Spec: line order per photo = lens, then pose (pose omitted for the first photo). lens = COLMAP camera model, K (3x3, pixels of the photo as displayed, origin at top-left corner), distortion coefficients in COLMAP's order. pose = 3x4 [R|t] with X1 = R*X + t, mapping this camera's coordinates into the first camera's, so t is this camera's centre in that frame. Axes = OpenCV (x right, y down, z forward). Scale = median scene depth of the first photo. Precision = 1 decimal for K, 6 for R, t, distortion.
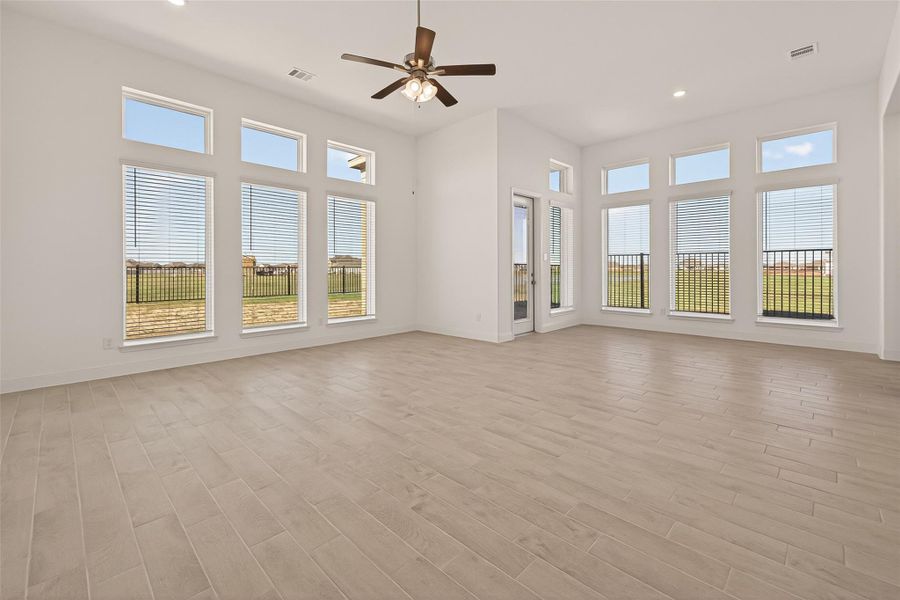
lens RADIAL K [[380.9, 0, 449.6], [0, 380.9, 268.4], [0, 0, 1]] dist [0.004083, 0.000458]
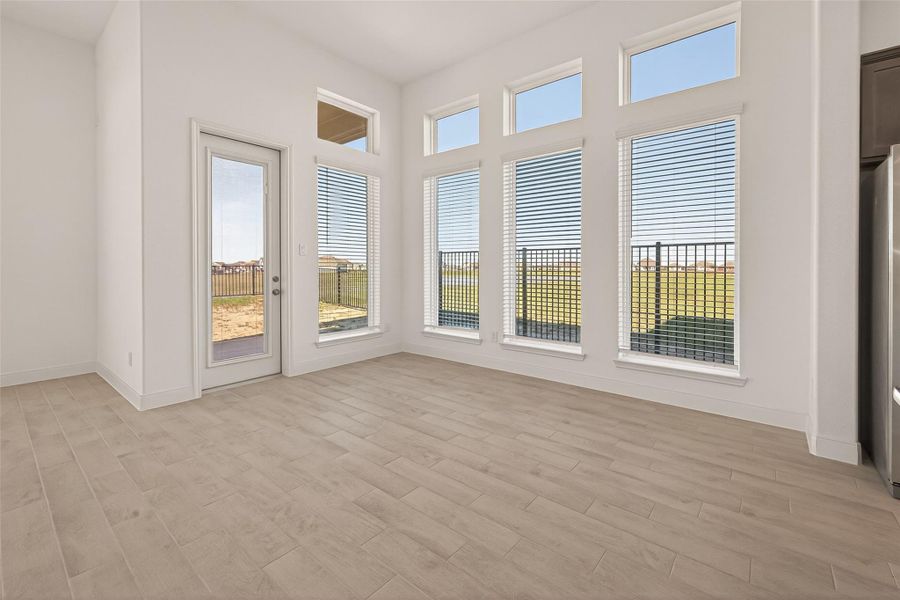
lens RADIAL K [[380.9, 0, 449.6], [0, 380.9, 268.4], [0, 0, 1]] dist [0.004083, 0.000458]
pose [[0.996466, 0.001237, 0.083988, 0.435926], [-0.001518, 0.999993, 0.003280, -0.002433], [-0.083983, -0.003396, 0.996461, 0.385780]]
